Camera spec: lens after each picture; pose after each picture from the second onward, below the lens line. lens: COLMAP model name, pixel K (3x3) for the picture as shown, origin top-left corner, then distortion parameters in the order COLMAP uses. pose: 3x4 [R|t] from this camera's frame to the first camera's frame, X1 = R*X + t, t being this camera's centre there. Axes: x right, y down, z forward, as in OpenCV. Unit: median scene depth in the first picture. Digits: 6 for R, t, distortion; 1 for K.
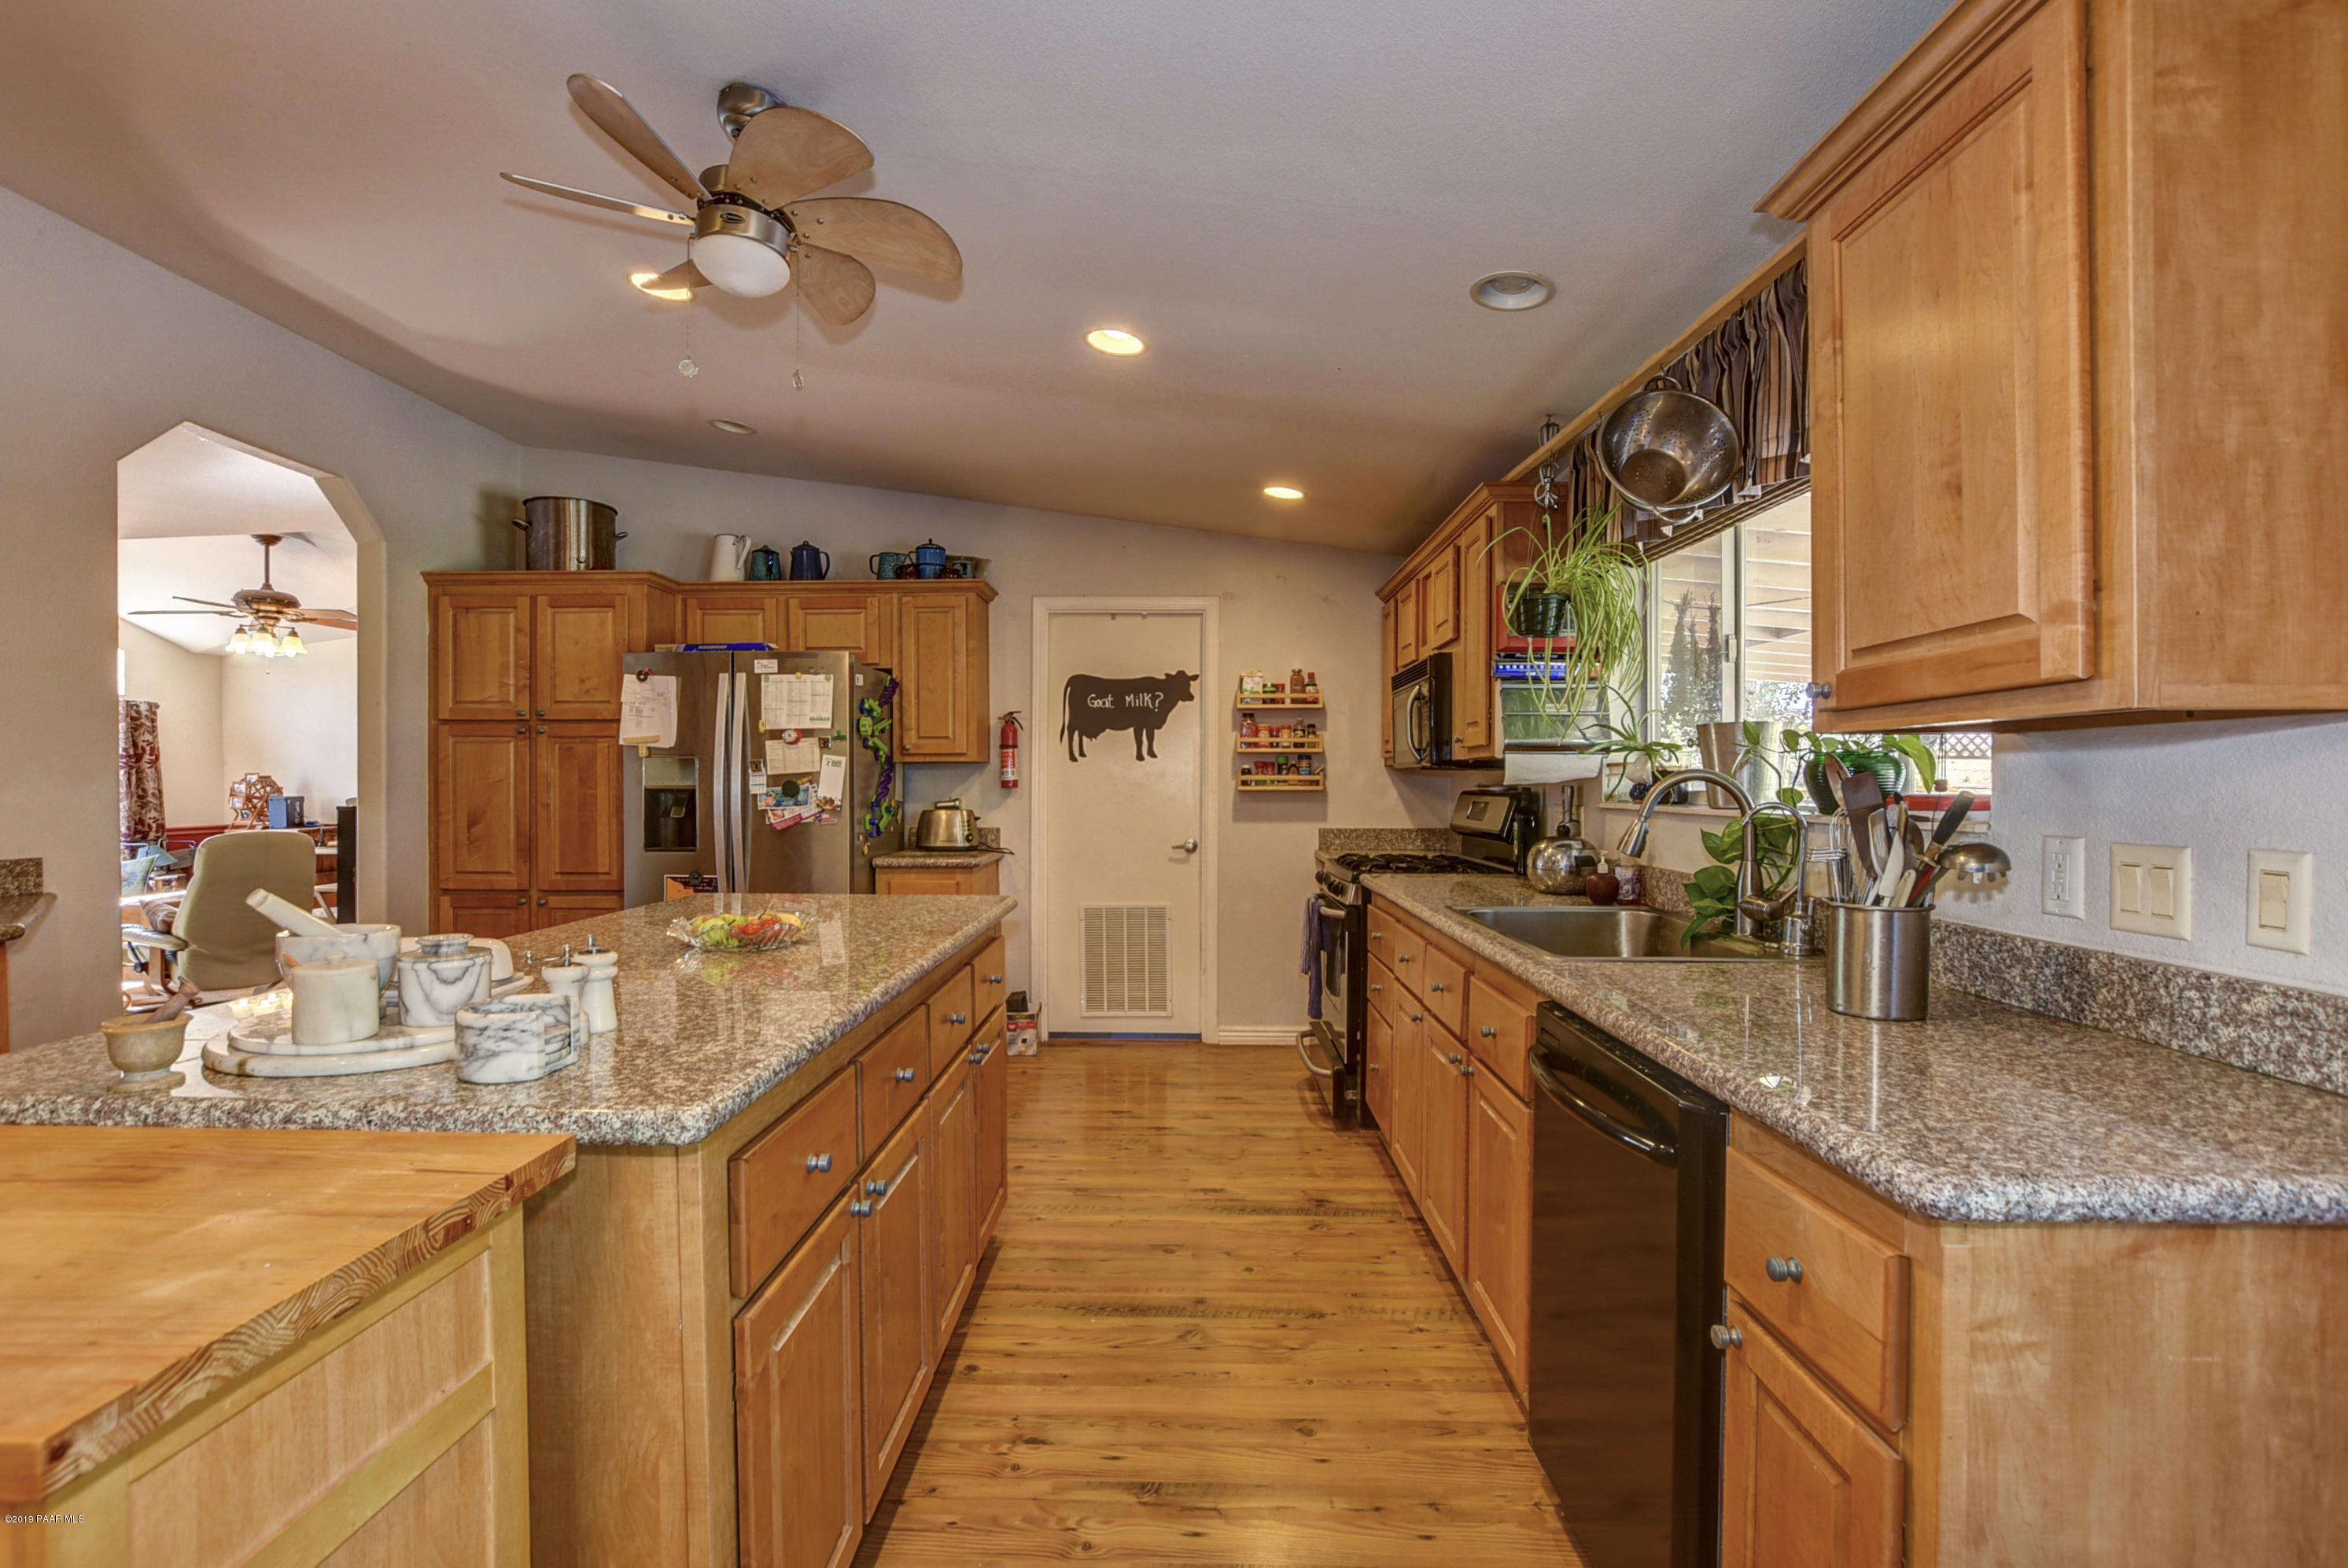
lens RADIAL K [[1052.1, 0, 1169.4], [0, 1052.1, 791.9], [0, 0, 1]] dist [-0.016204, -0.000101]
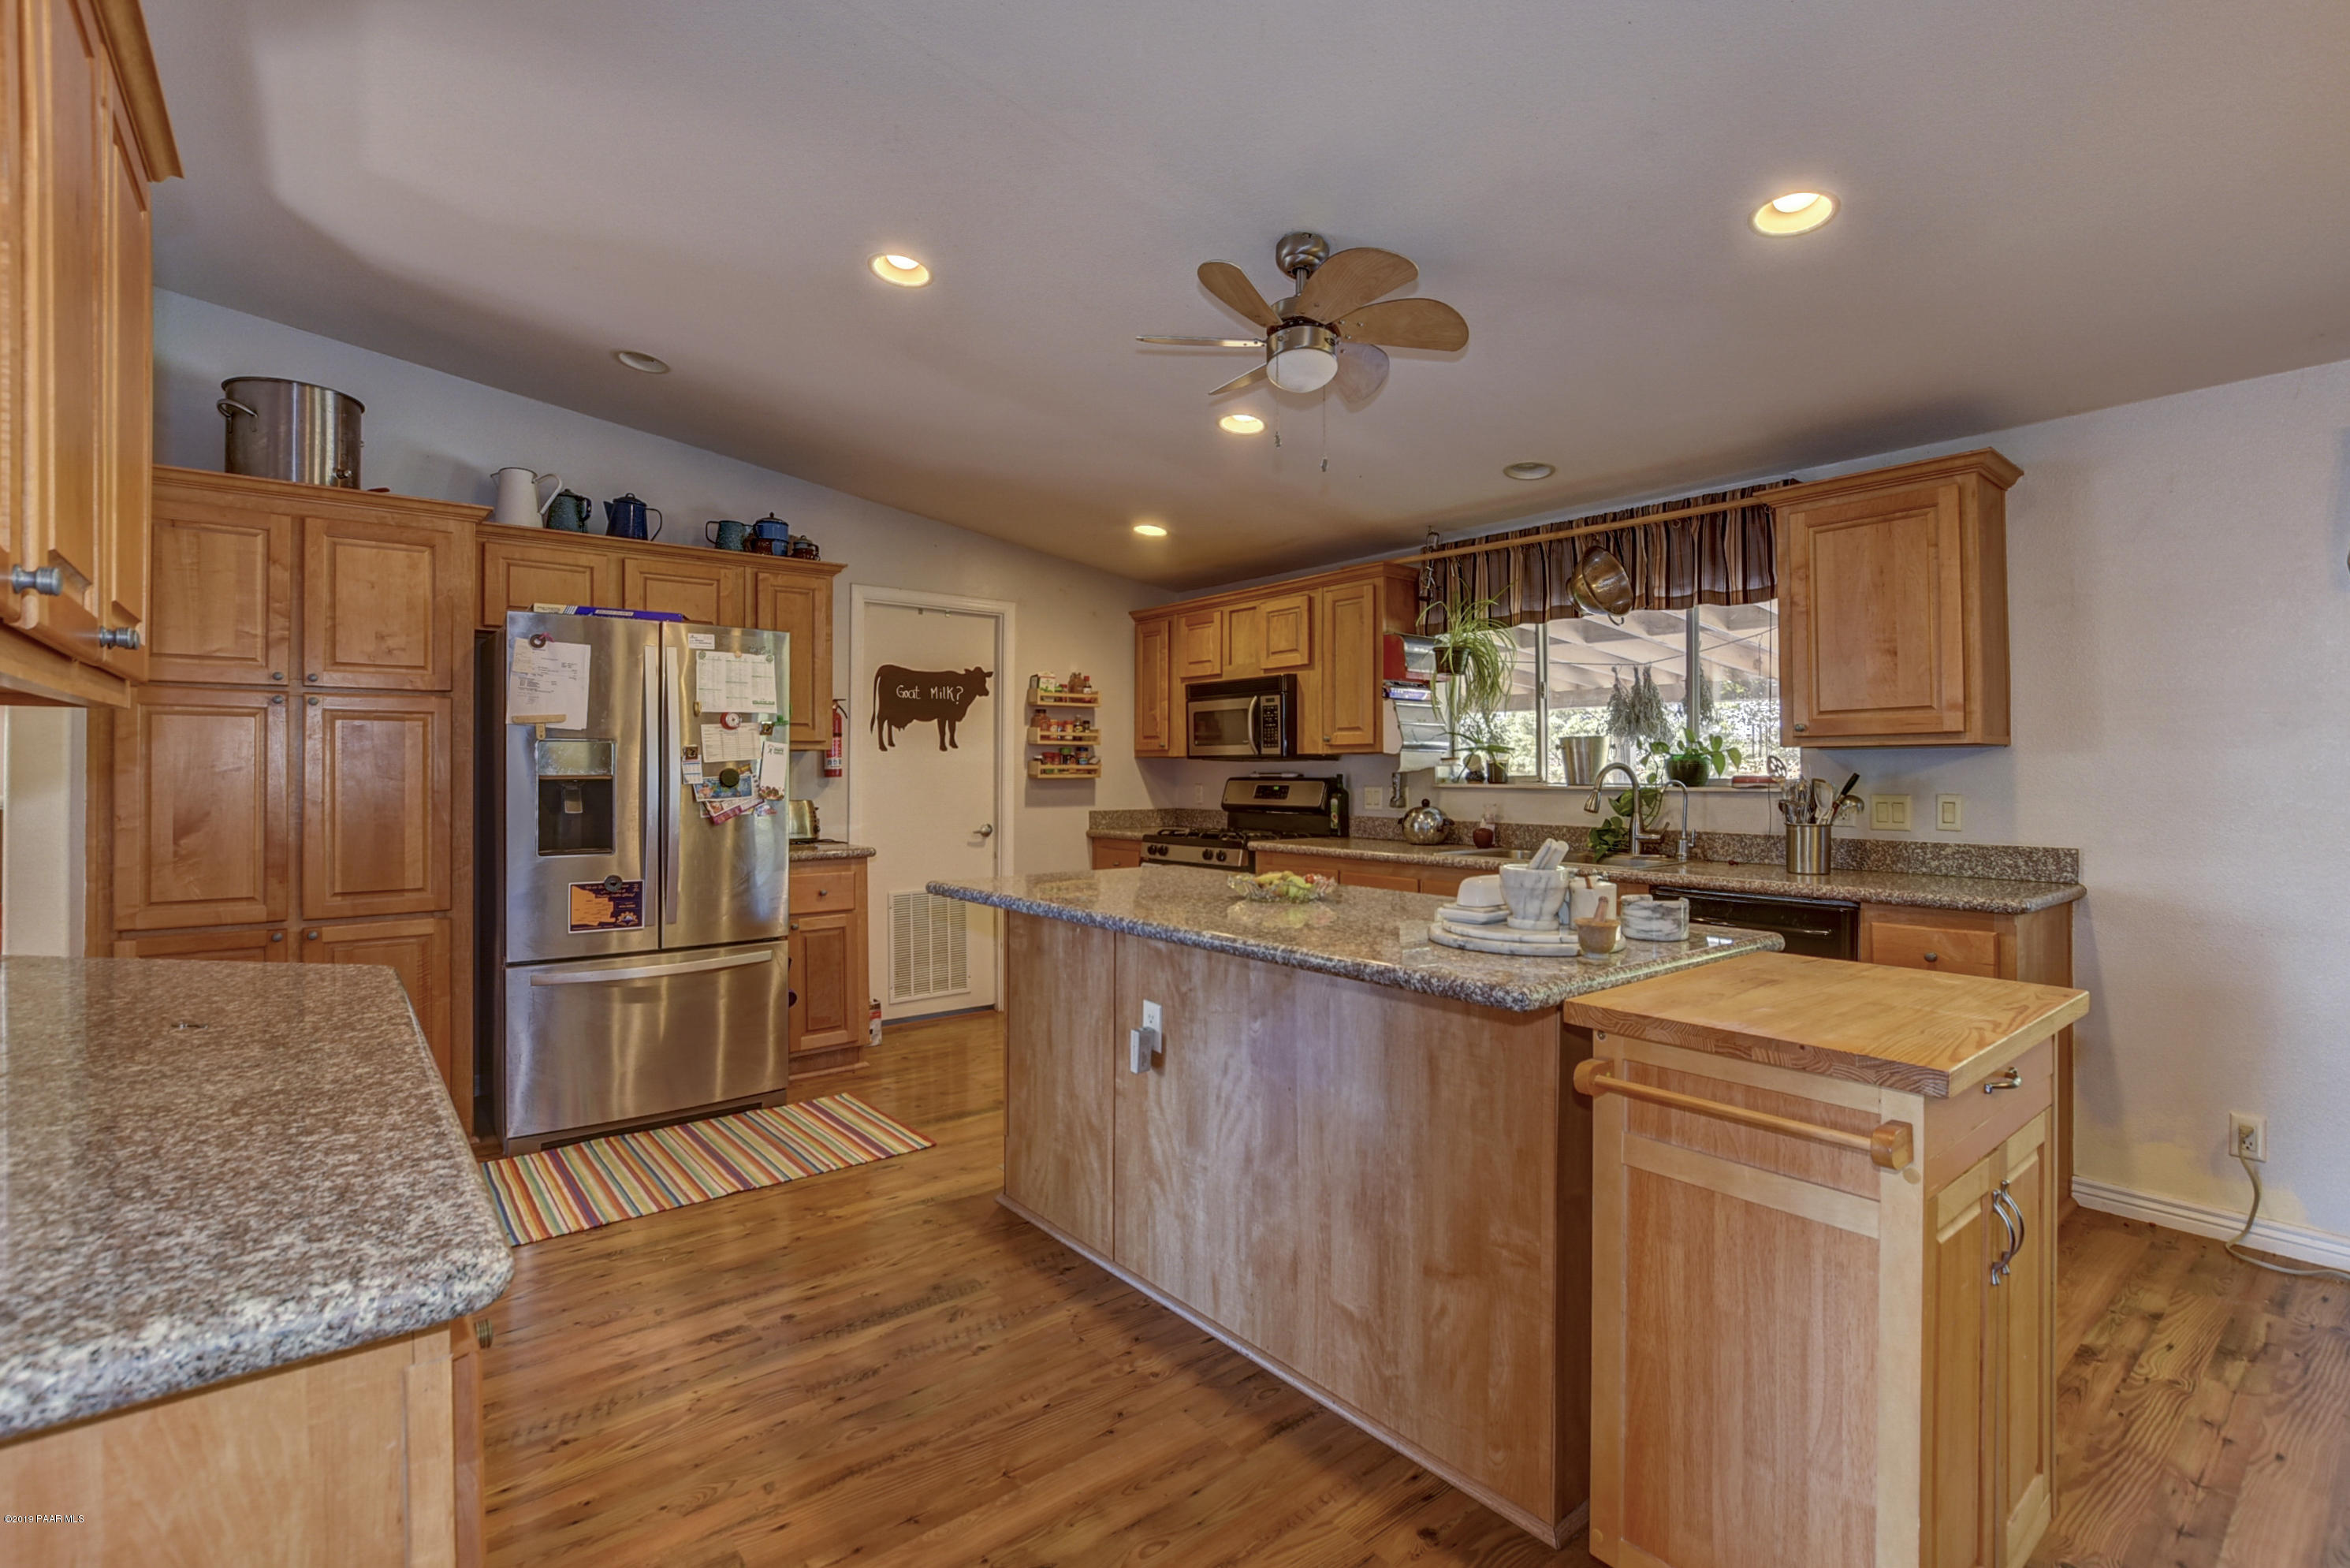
lens RADIAL K [[1063.5, 0, 1169.2], [0, 1063.5, 766.4], [0, 0, 1]] dist [-0.022184, 0.000062]
pose [[0.767198, 0.001985, 0.641407, -0.607228], [0.007319, 0.999903, -0.011849, 0.000260], [-0.641368, 0.013785, 0.767109, 0.050242]]
